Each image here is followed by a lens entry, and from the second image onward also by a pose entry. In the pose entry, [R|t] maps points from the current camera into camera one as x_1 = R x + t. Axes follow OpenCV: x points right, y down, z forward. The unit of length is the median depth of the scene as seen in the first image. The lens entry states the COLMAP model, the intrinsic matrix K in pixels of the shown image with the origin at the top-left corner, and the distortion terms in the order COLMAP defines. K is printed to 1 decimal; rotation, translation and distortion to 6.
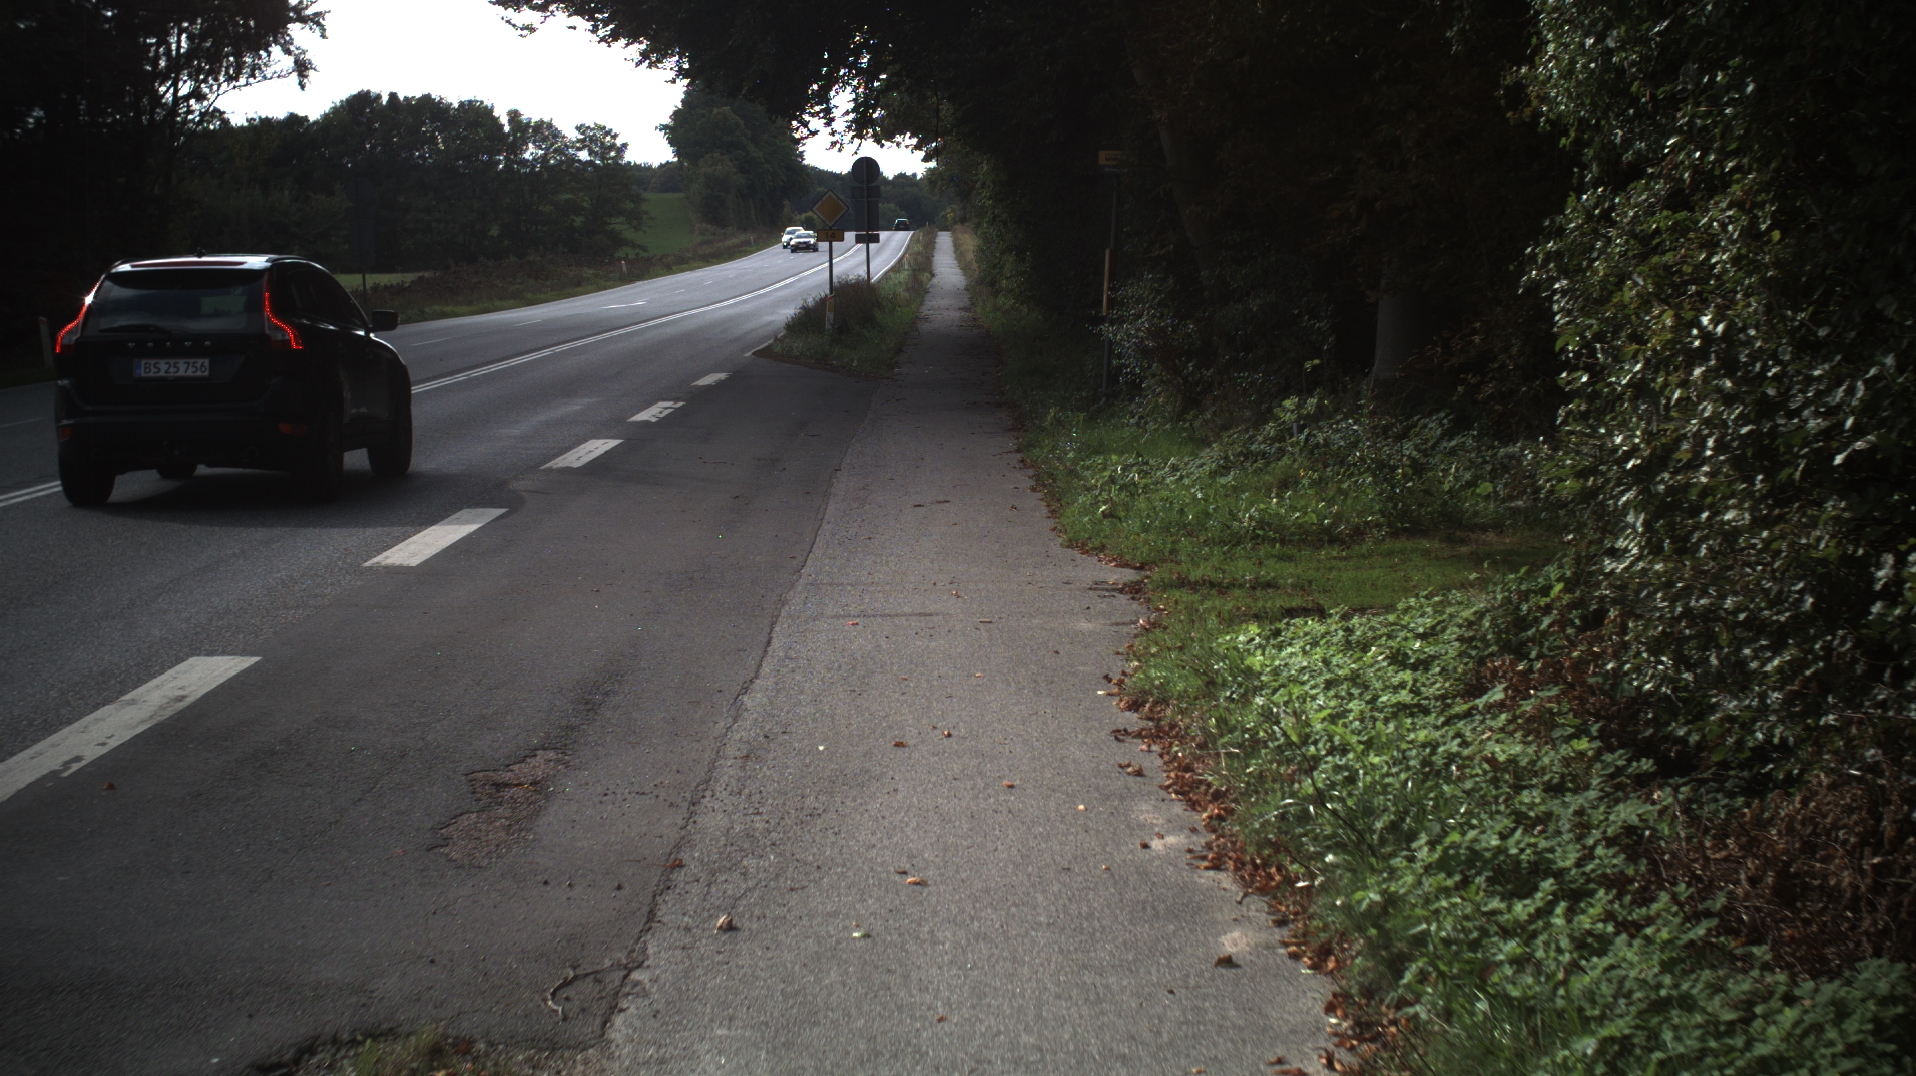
lens RADIAL K [[4539.4, 0, 961.5], [0, 4539.4, 536.7], [0, 0, 1]] dist [-0.415566, 0.000000]
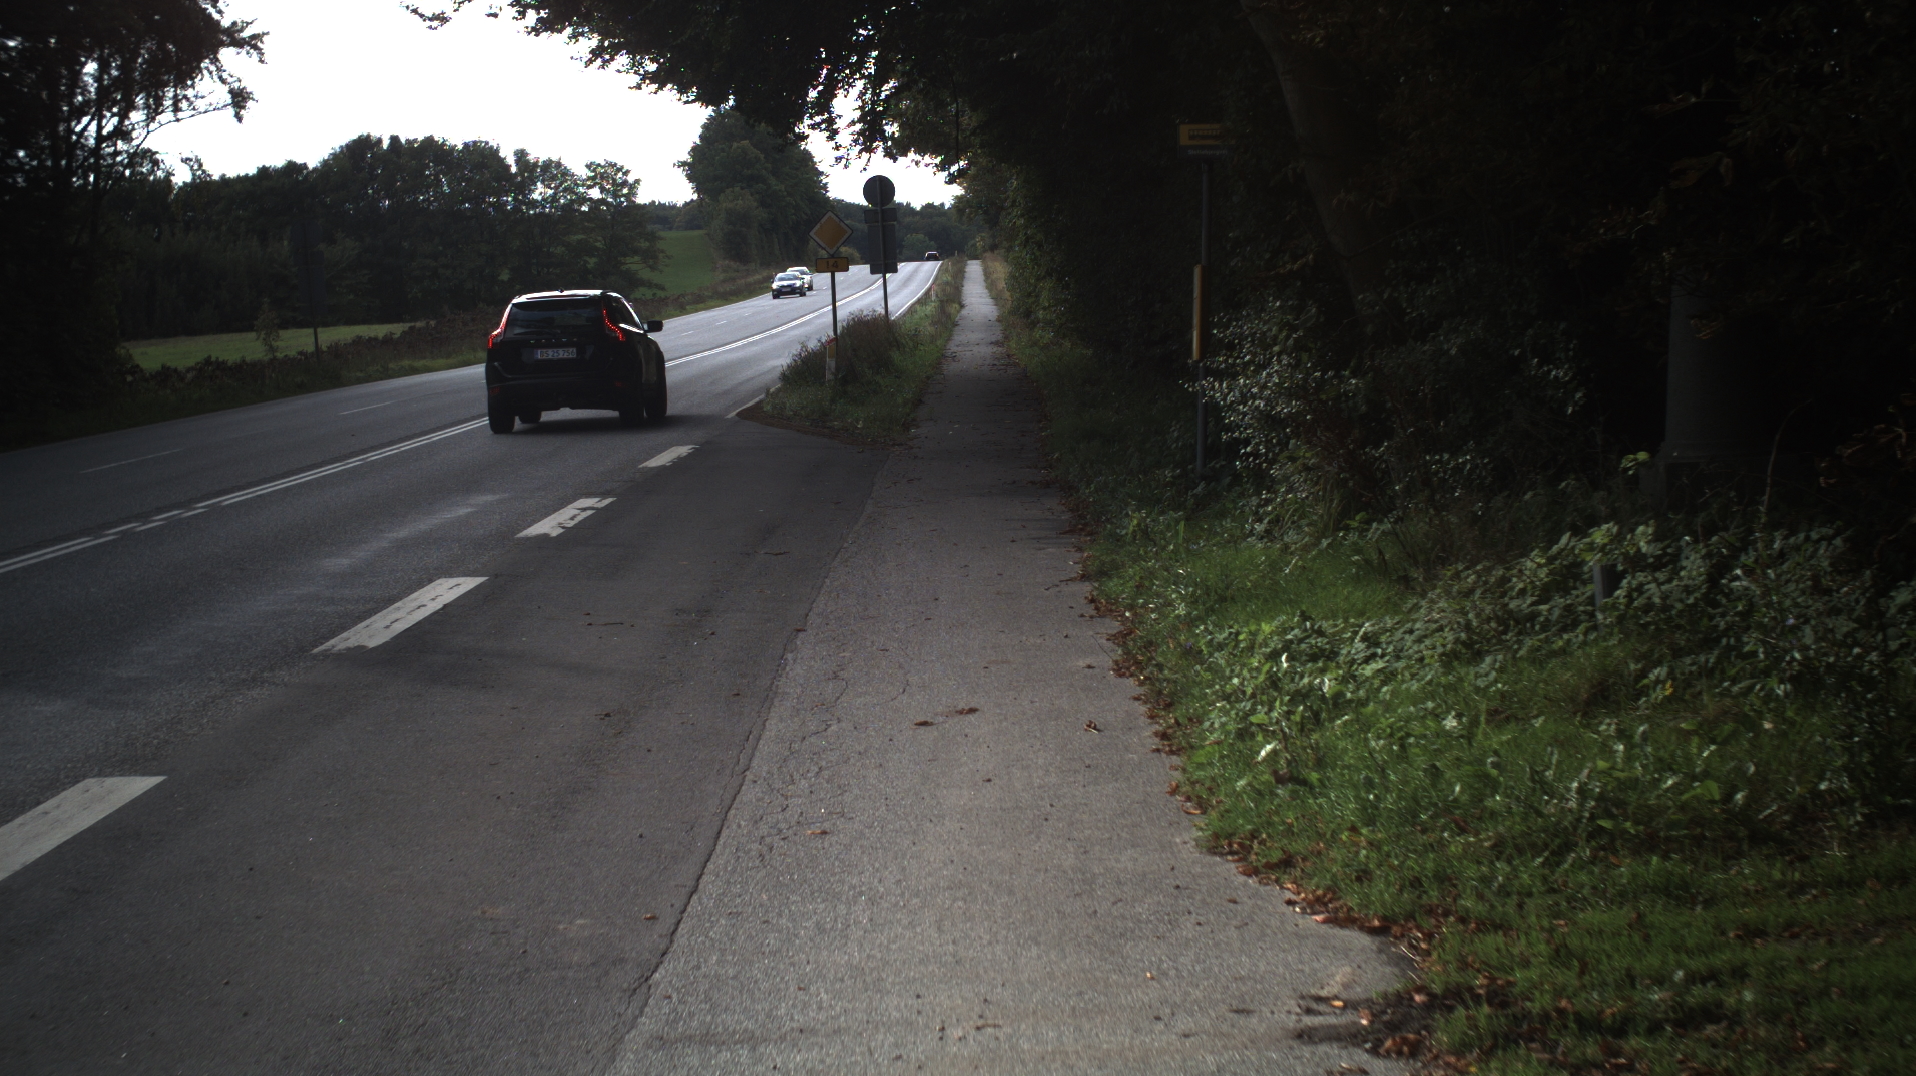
lens RADIAL K [[4539.4, 0, 923.7], [0, 4539.4, 583.7], [0, 0, 1]] dist [-0.415566, 0.000000]
pose [[0.999270, -0.033960, -0.017494, 0.000704], [0.034024, 0.999415, 0.003386, -0.017914], [0.017368, -0.003979, 0.999841, 0.294573]]
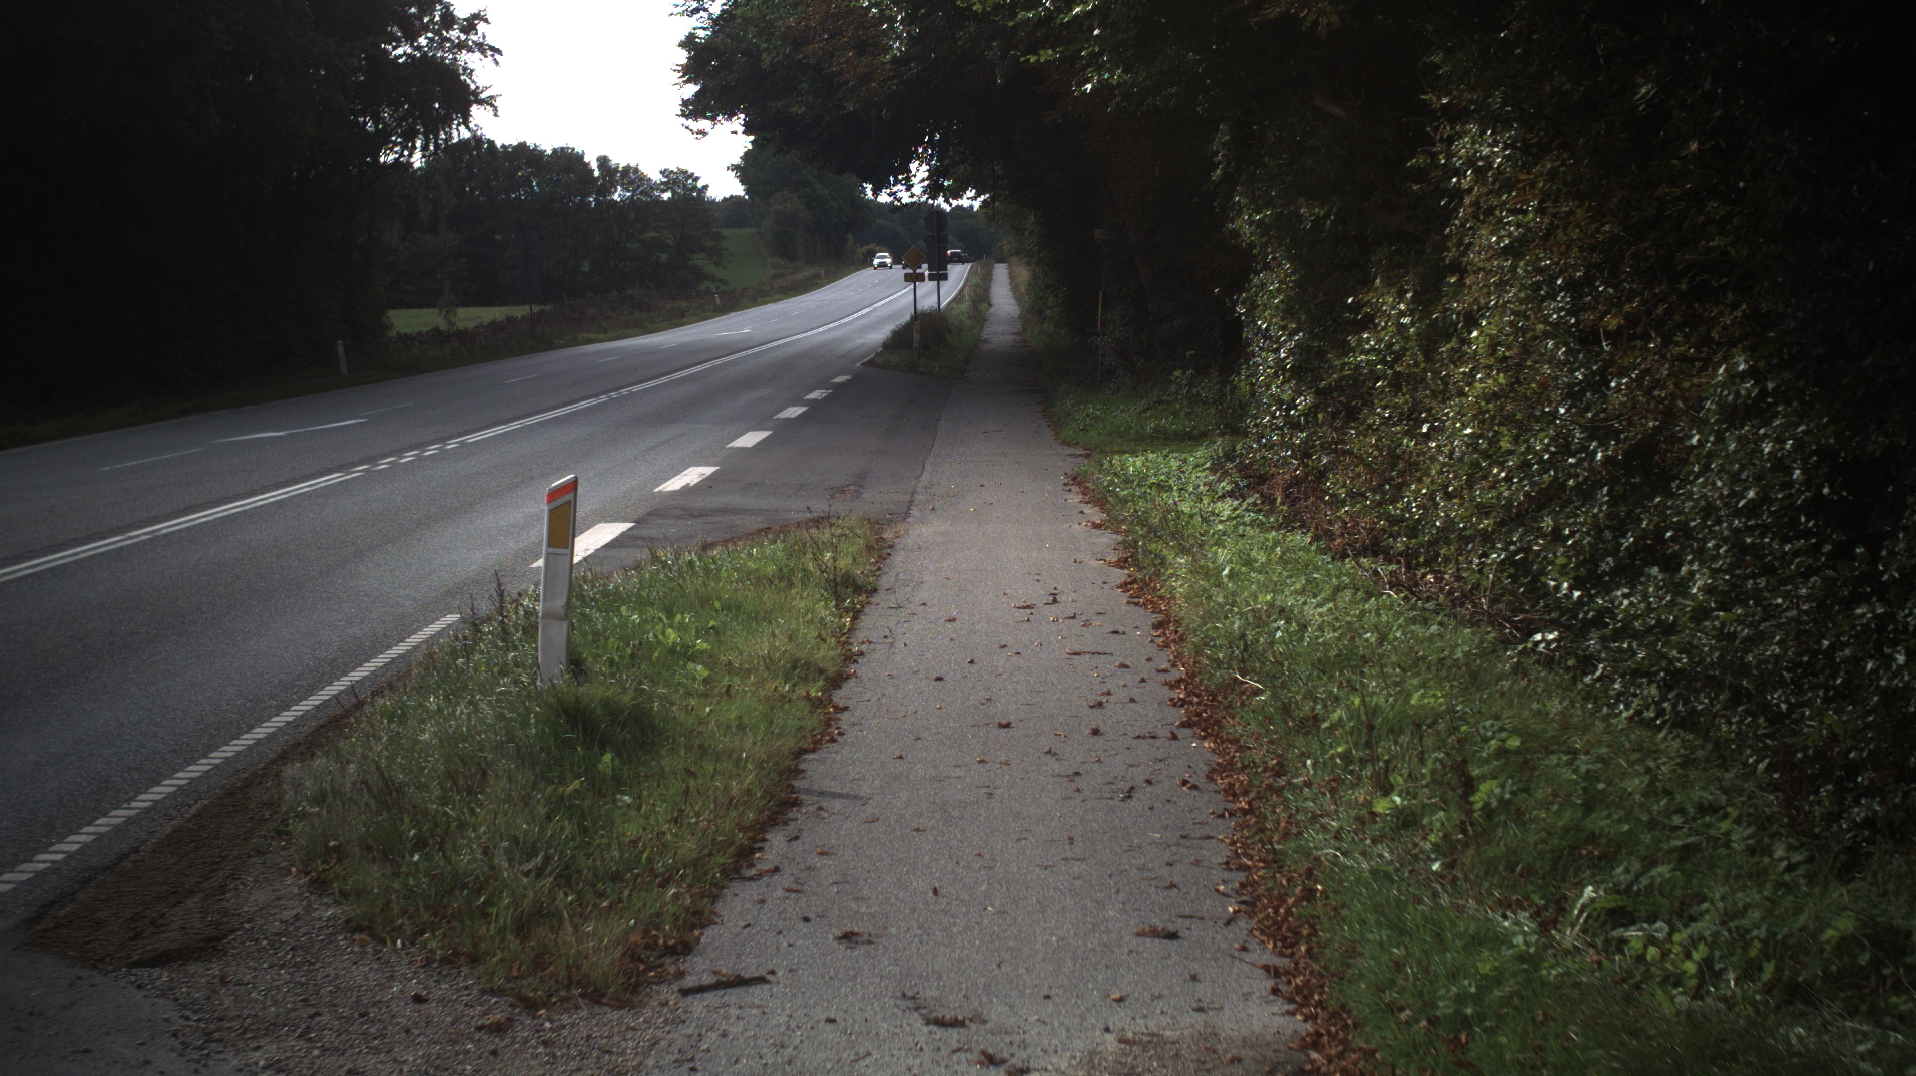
lens RADIAL K [[4513.9, 0, 960.3], [0, 4513.9, 536.3], [0, 0, 1]] dist [-0.411933, 0.000000]
pose [[0.999890, -0.006850, -0.013175, 0.002957], [0.006768, 0.999957, -0.006269, 0.032442], [0.013217, 0.006180, 0.999894, -0.583012]]
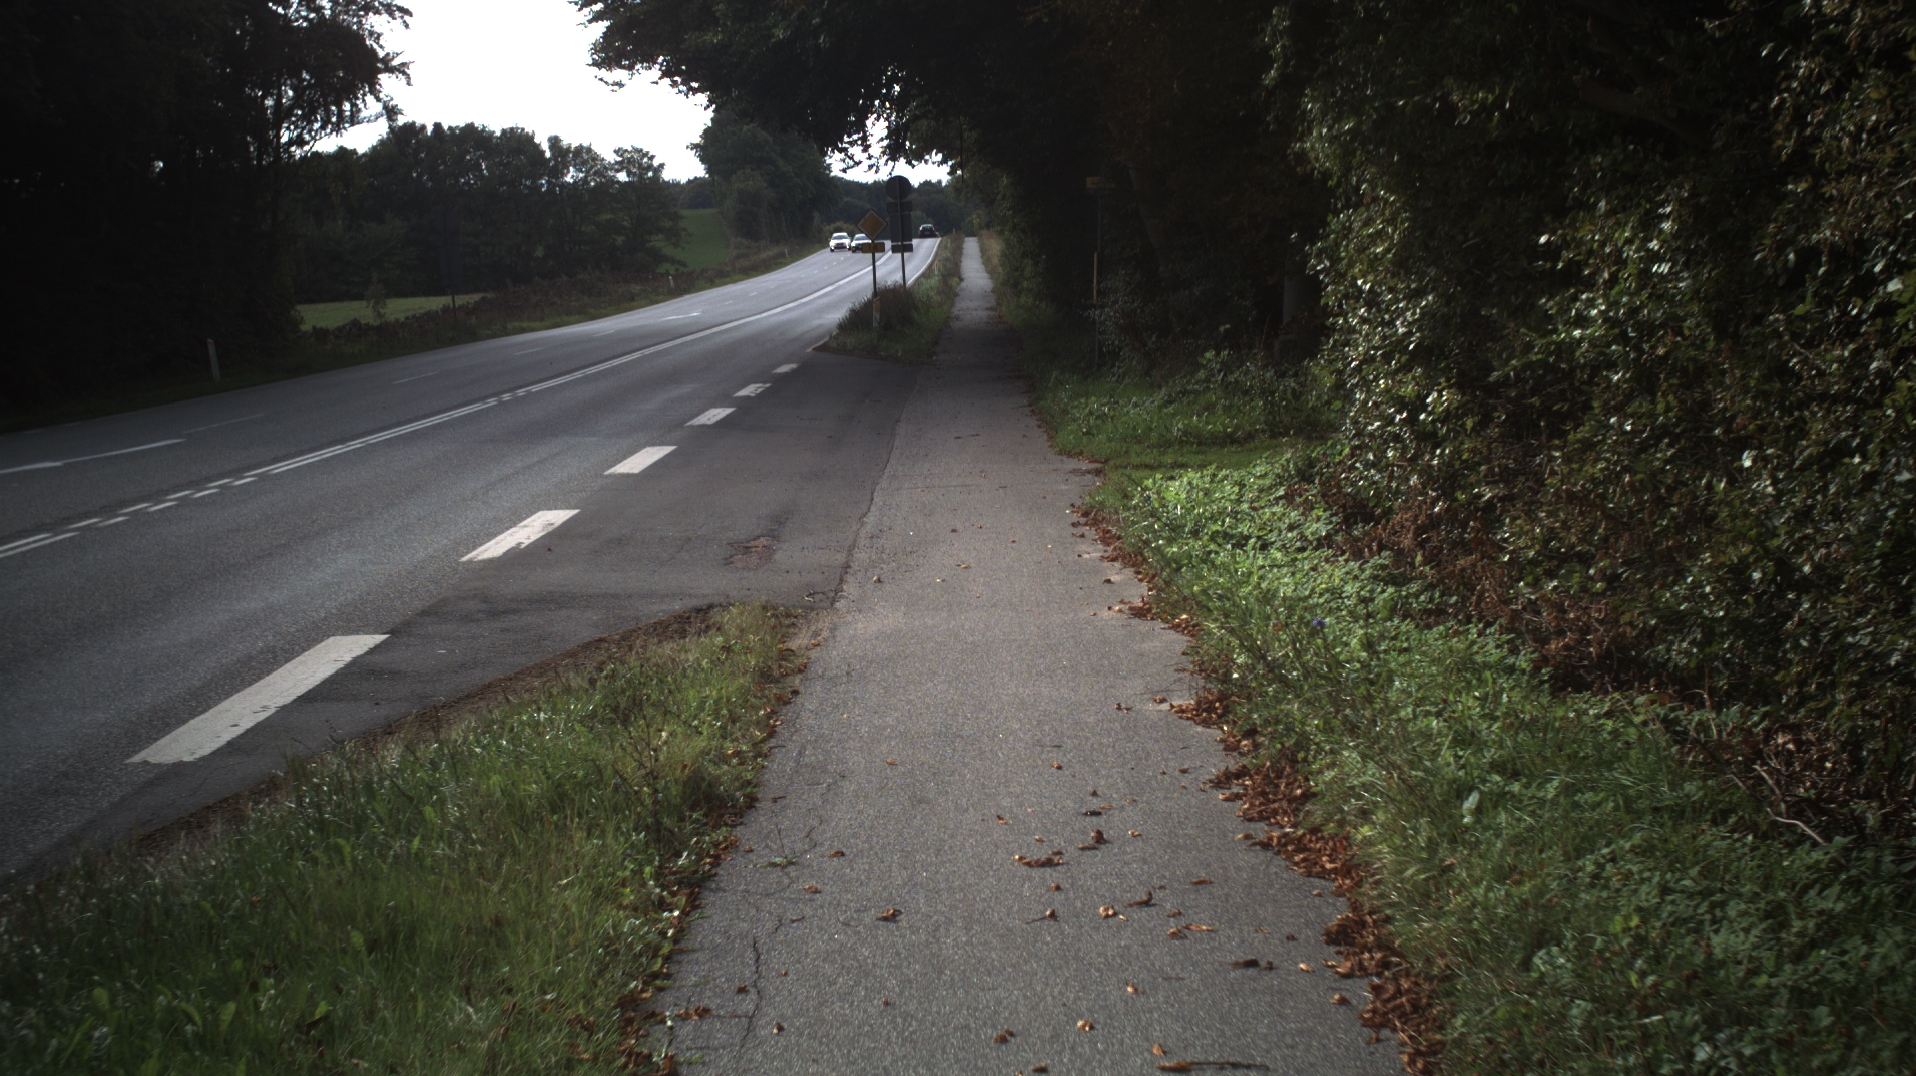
lens RADIAL K [[4527.1, 0, 955.5], [0, 4527.1, 536.0], [0, 0, 1]] dist [-0.427079, 0.000000]
pose [[0.999349, -0.034792, -0.009525, 0.001537], [0.034782, 0.999394, -0.001198, 0.017614], [0.009561, 0.000866, 0.999954, -0.291597]]
